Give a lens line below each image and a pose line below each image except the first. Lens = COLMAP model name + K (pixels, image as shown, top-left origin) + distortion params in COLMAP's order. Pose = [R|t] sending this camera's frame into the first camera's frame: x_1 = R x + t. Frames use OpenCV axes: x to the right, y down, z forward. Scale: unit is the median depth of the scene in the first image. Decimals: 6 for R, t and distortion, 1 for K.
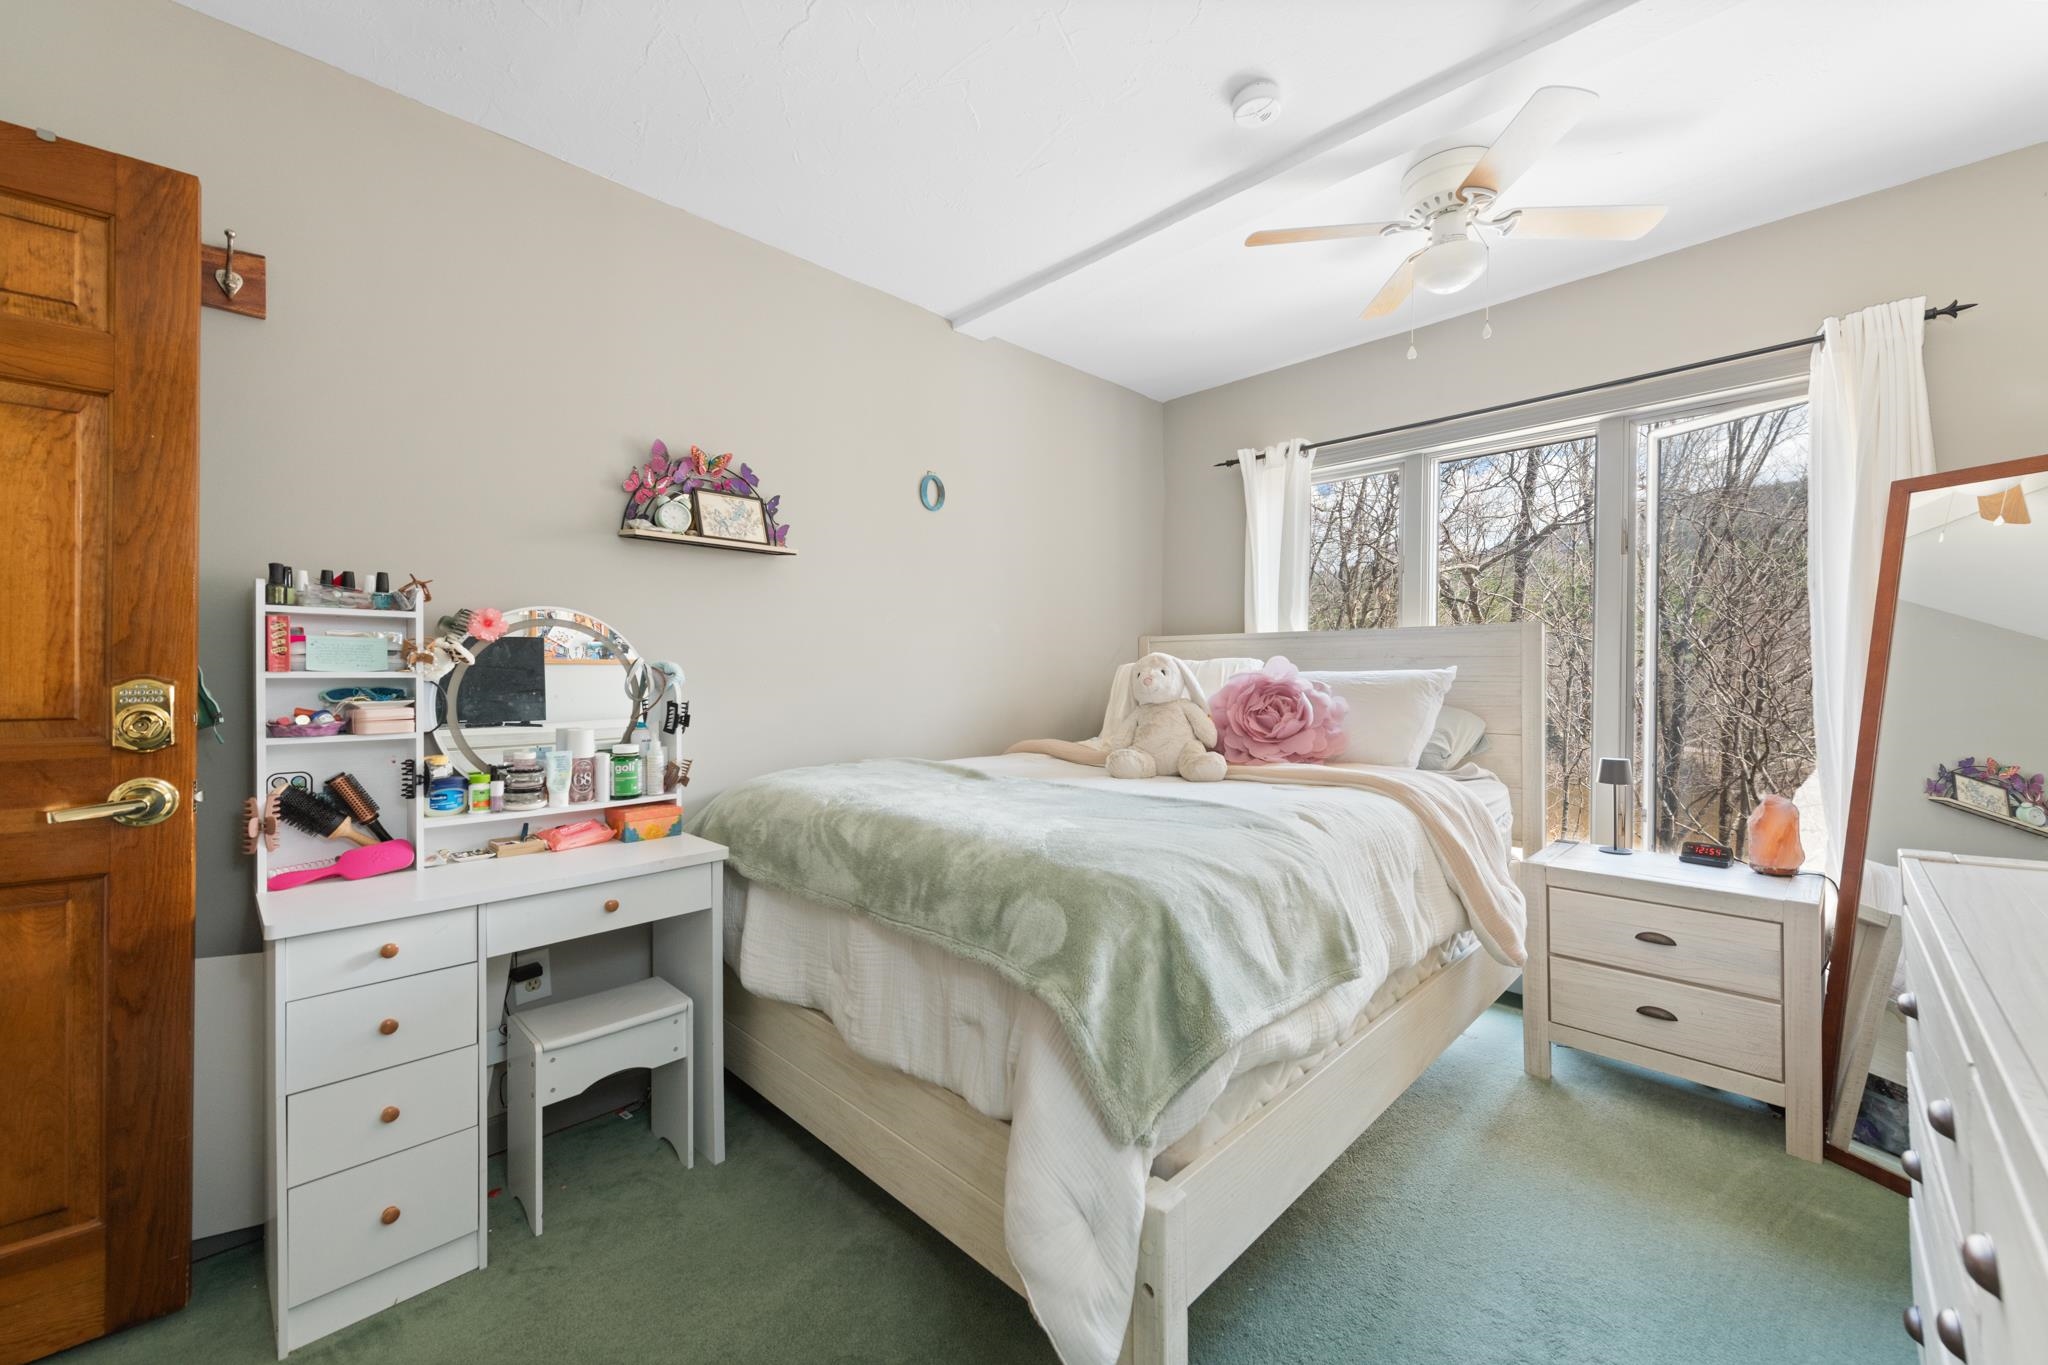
lens RADIAL K [[799.4, 0, 1027.8], [0, 799.4, 676.0], [0, 0, 1]] dist [0.007378, -0.000498]
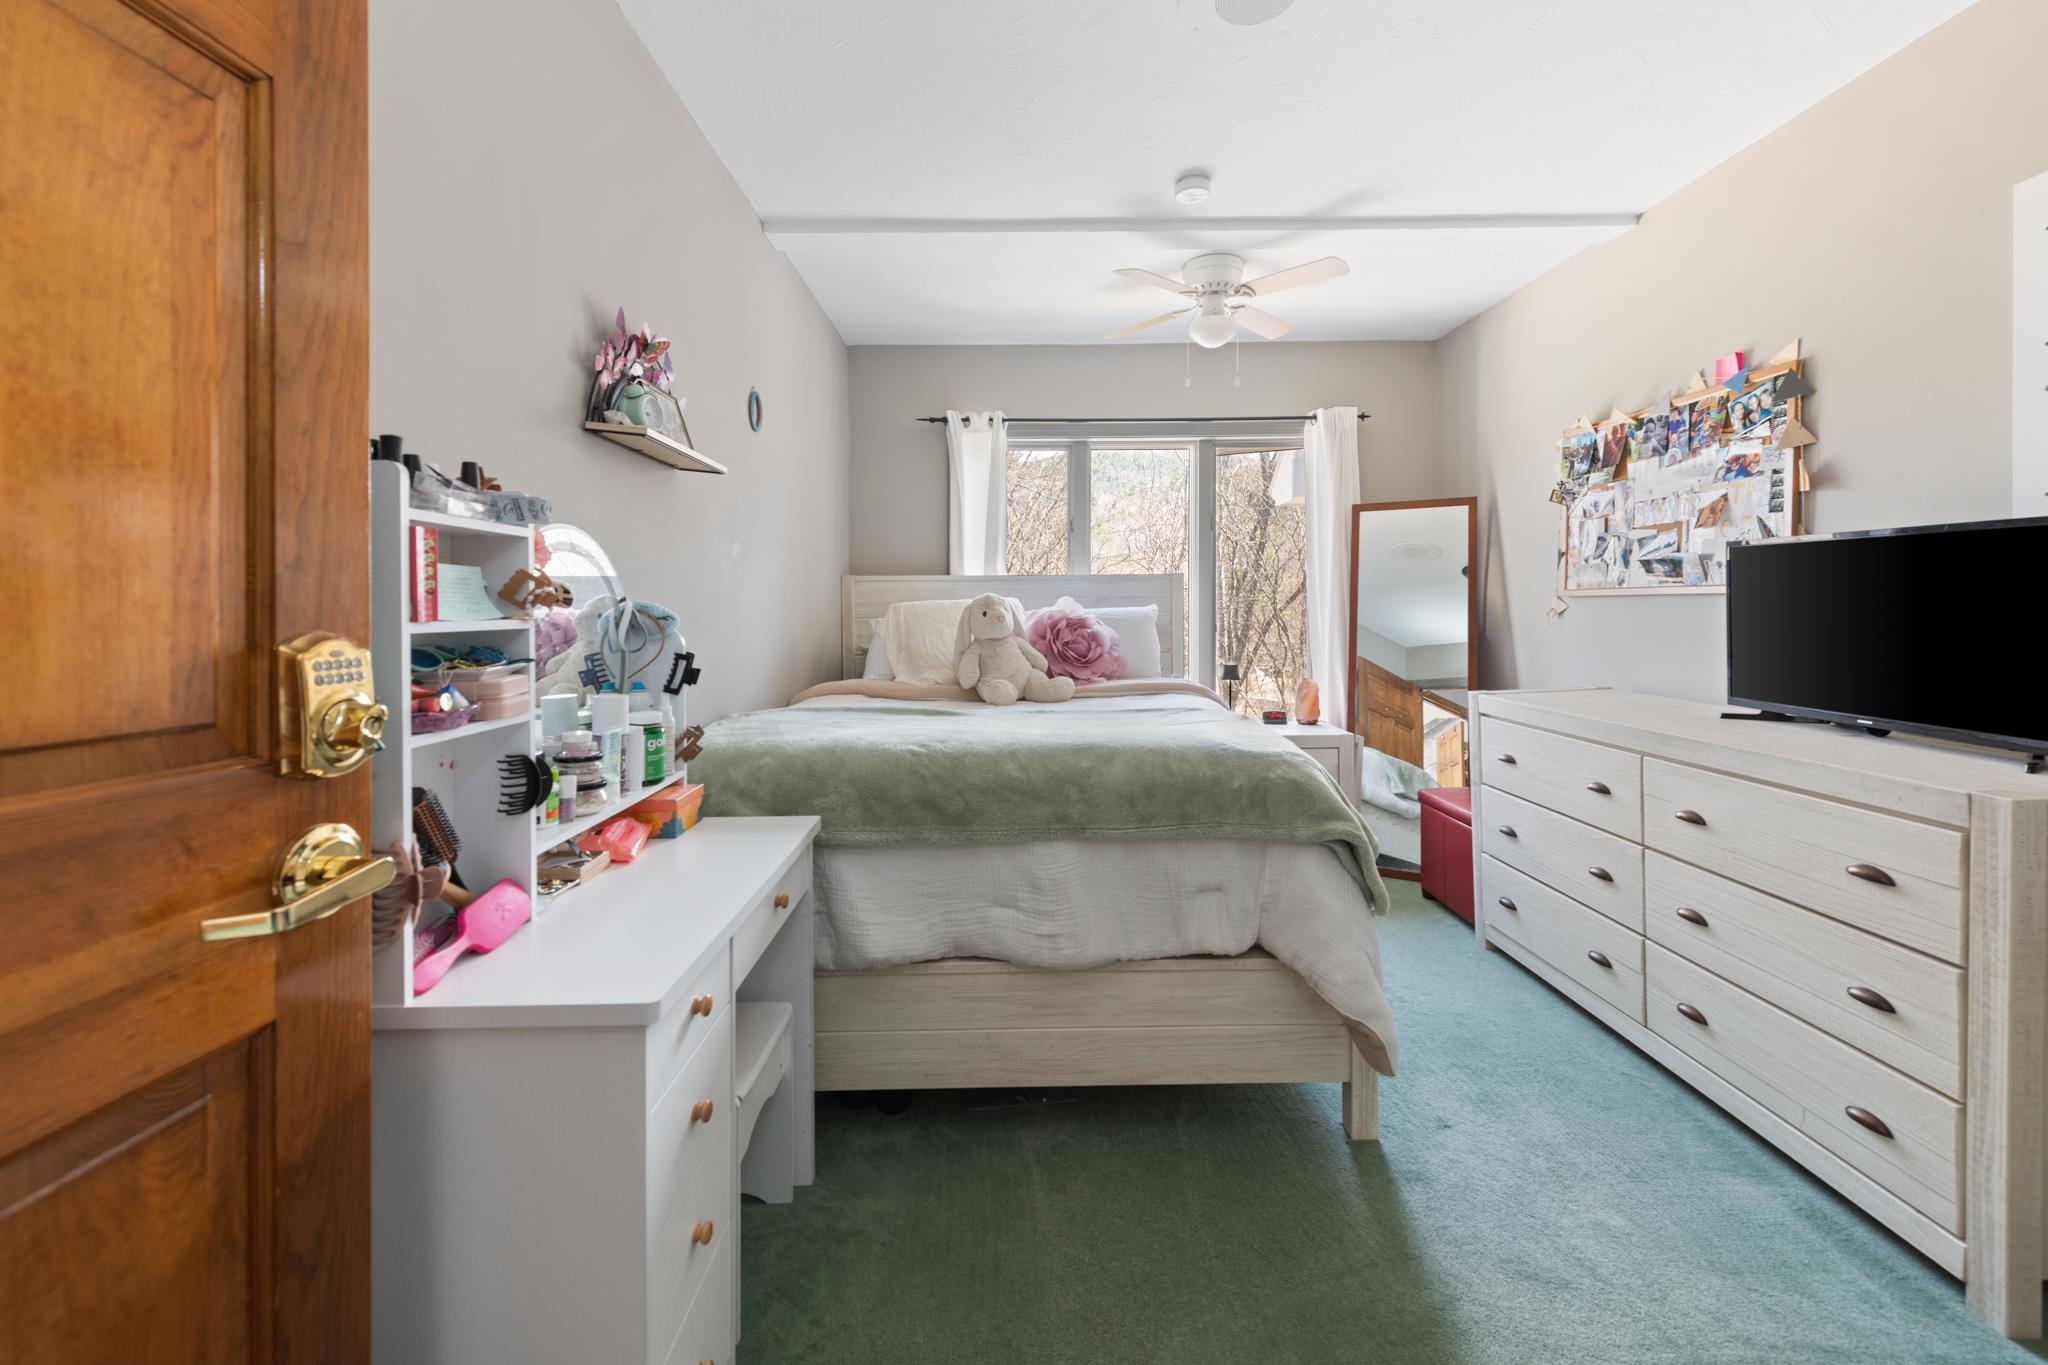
lens RADIAL K [[827.0, 0, 1023.2], [0, 827.0, 616.4], [0, 0, 1]] dist [0.014418, -0.004060]
pose [[0.698175, -0.014207, 0.715786, -0.824741], [0.011244, 0.999897, 0.008879, -0.008047], [-0.715839, 0.001849, 0.698263, 0.201557]]
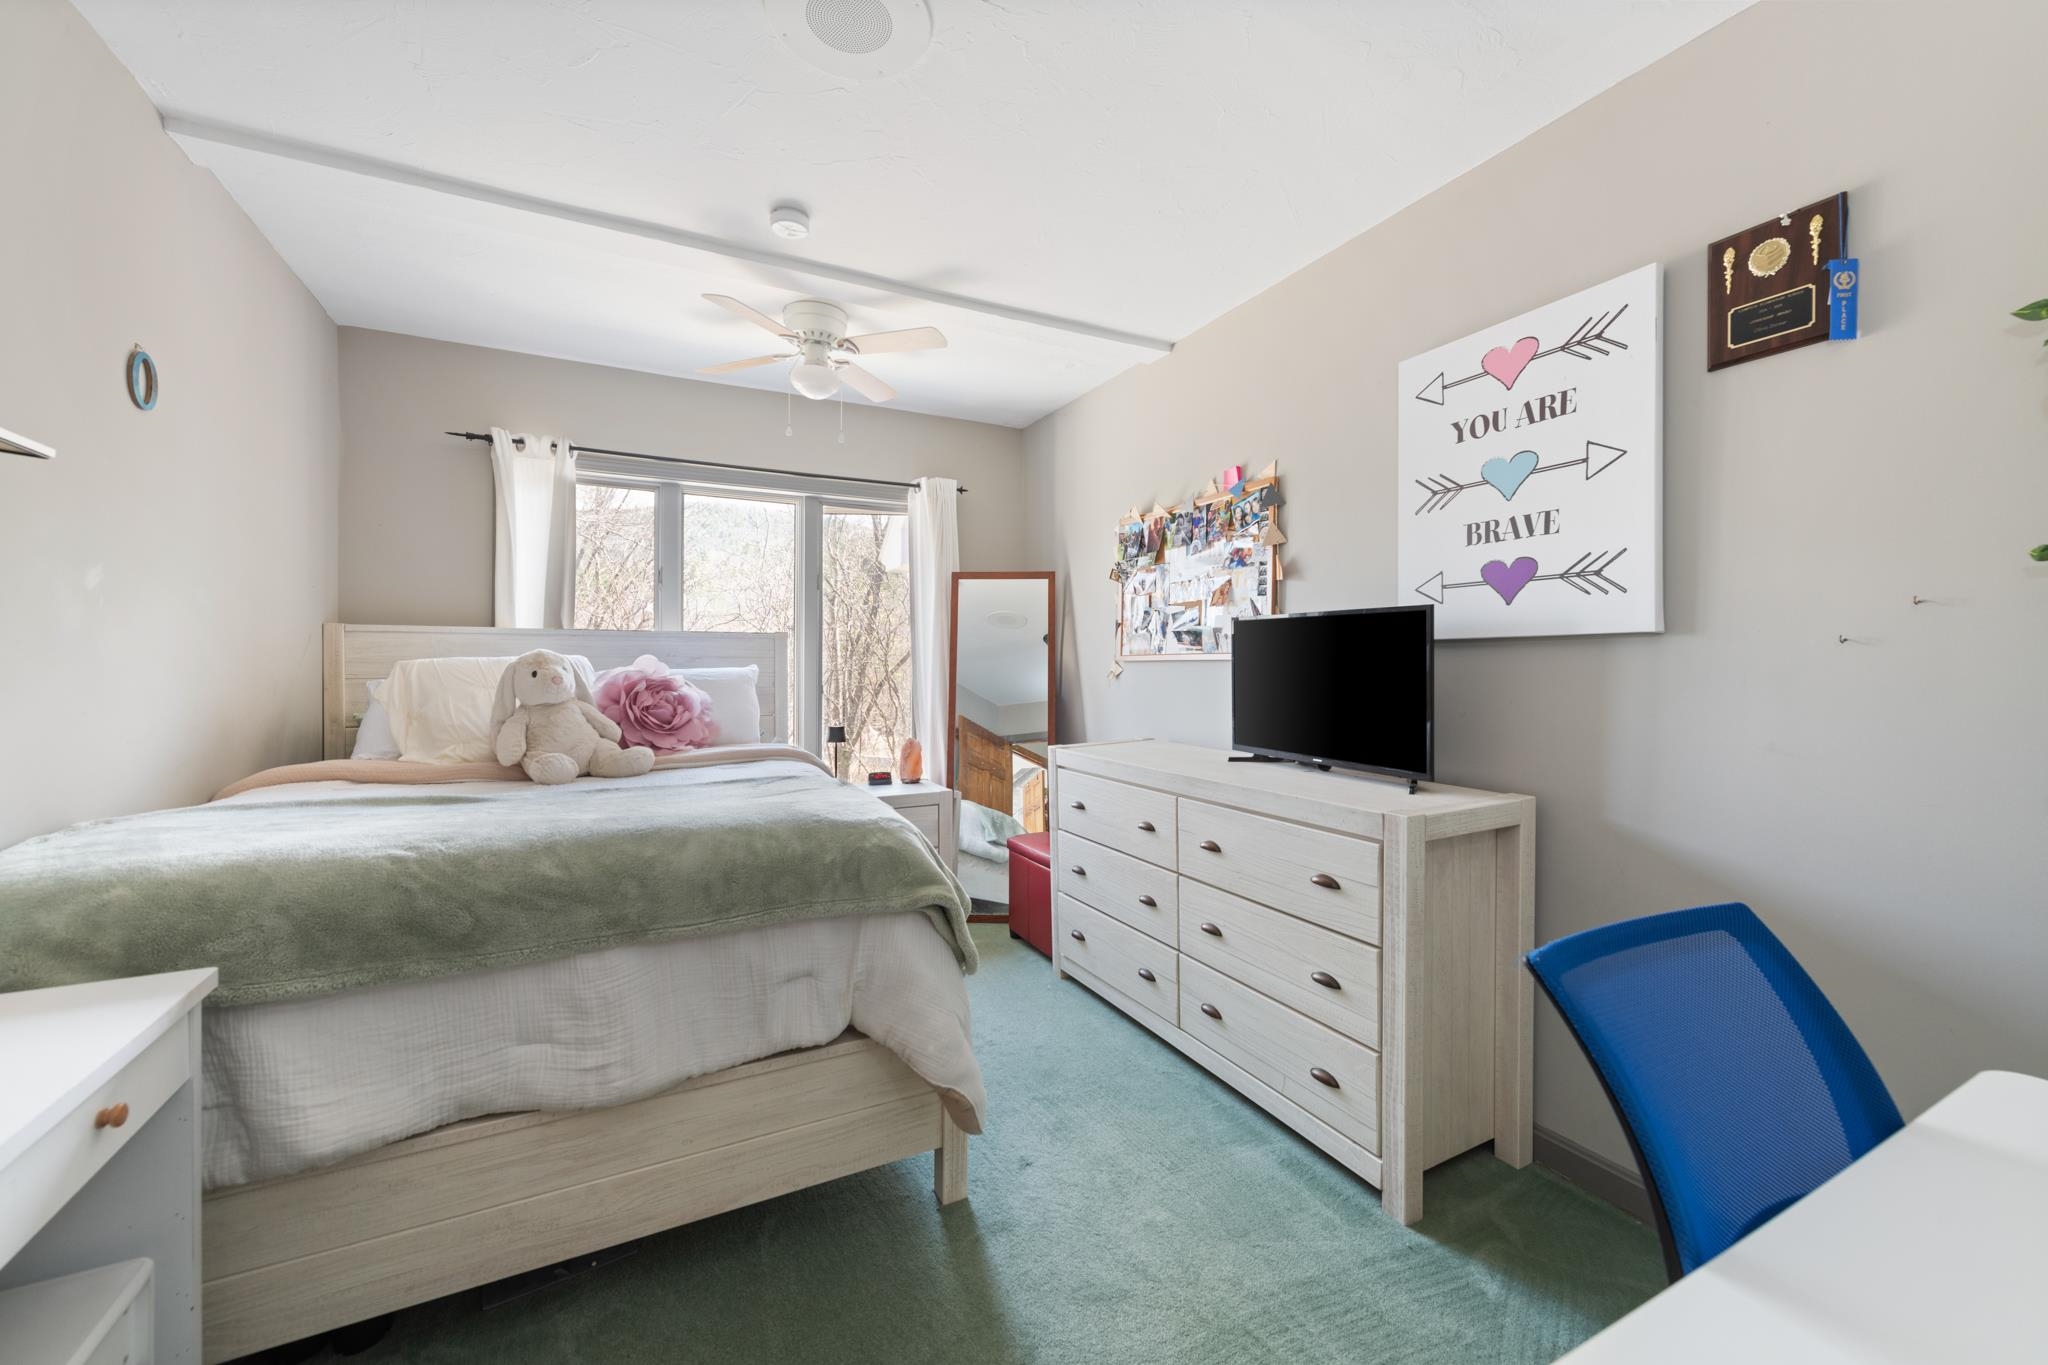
lens RADIAL K [[799.4, 0, 1027.8], [0, 799.4, 676.0], [0, 0, 1]] dist [0.007378, -0.000498]
pose [[0.301231, -0.010904, 0.953489, -0.723810], [0.004446, 0.999940, 0.010031, -0.006024], [-0.953541, 0.001217, 0.301261, 0.231072]]
